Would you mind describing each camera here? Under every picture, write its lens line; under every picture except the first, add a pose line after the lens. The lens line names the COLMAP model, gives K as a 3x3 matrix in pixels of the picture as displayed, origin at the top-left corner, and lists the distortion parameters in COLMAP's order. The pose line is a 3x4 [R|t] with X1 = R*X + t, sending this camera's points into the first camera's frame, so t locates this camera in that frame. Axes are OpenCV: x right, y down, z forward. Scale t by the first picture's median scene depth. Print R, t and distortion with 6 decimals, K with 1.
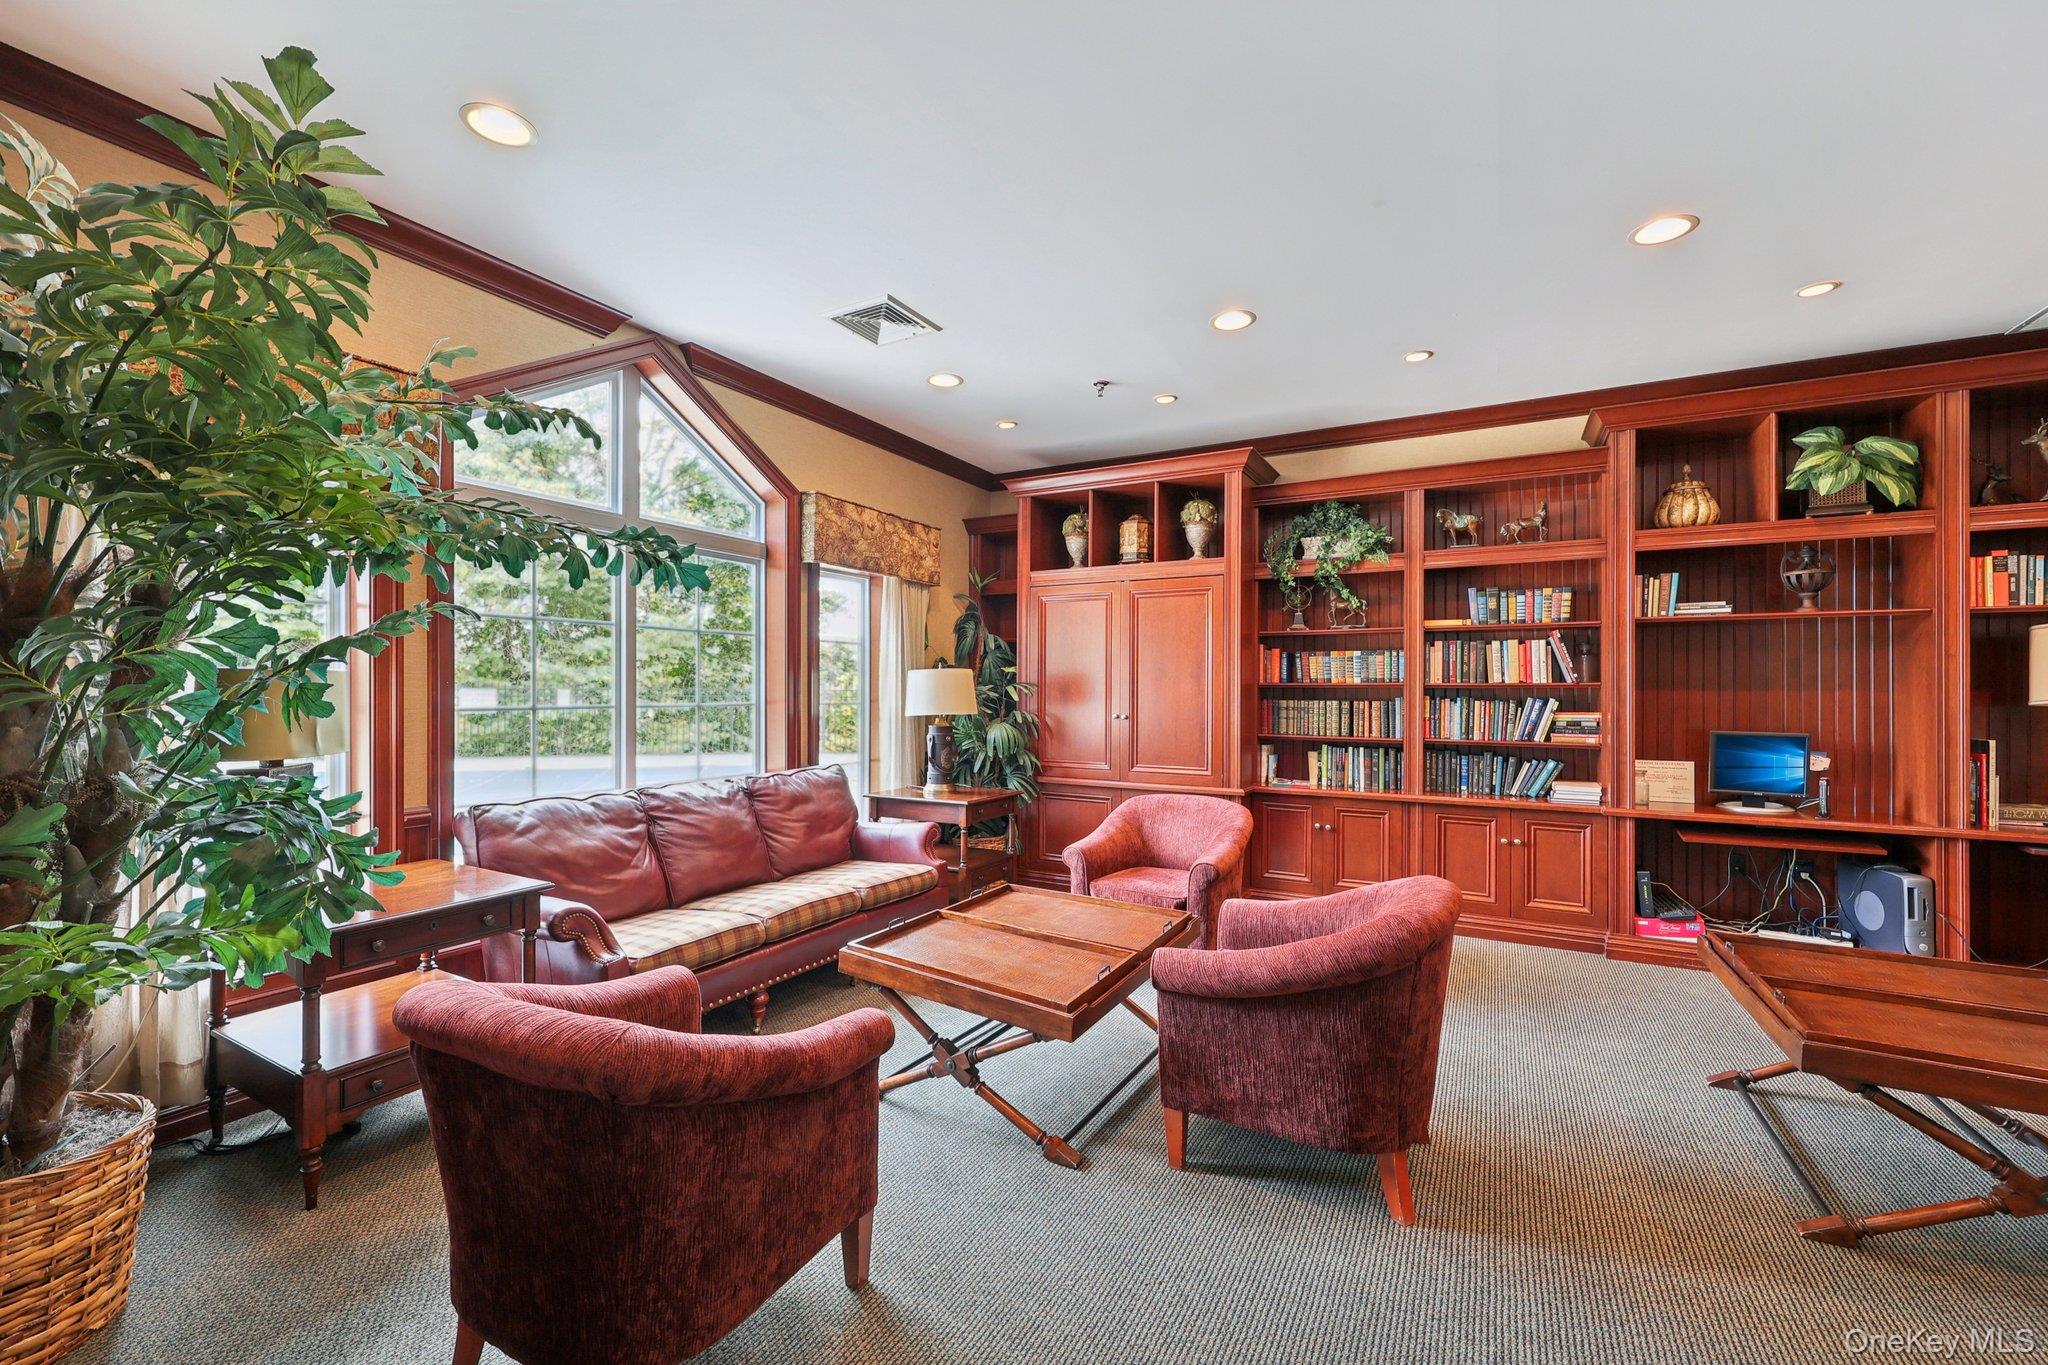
lens RADIAL K [[833.3, 0, 1023.8], [0, 833.3, 684.9], [0, 0, 1]] dist [-0.000054, -0.000003]
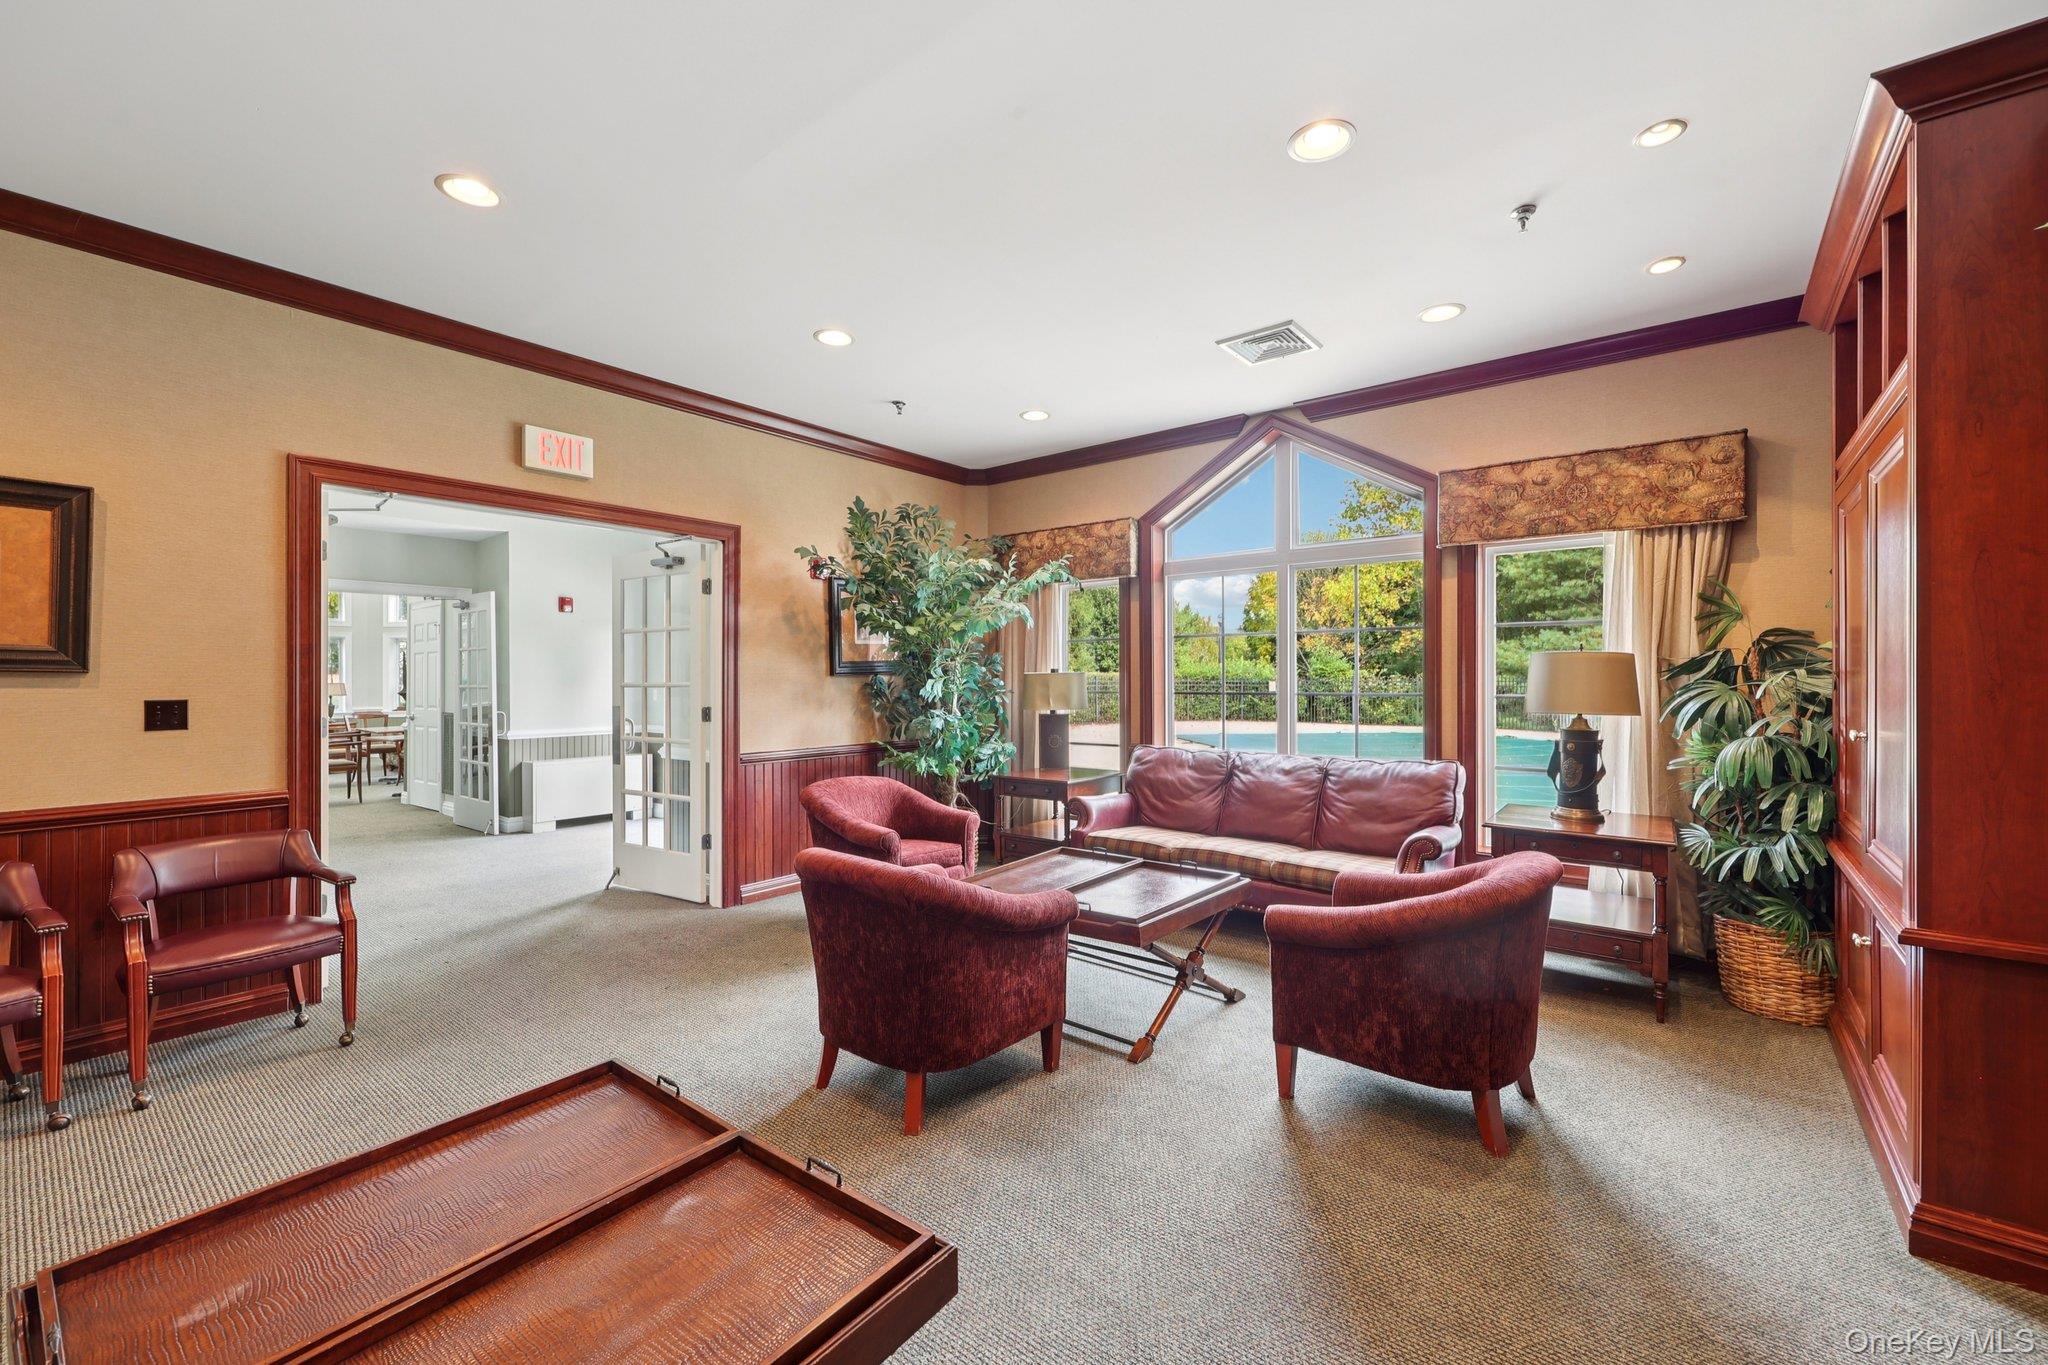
lens RADIAL K [[833.3, 0, 1024.0], [0, 833.3, 677.9], [0, 0, 1]] dist [-0.000054, -0.000003]
pose [[-0.173881, -0.000412, -0.984767, 0.715856], [0.000870, 0.999999, -0.000572, 0.003257], [0.984766, -0.000956, -0.173881, 0.645744]]
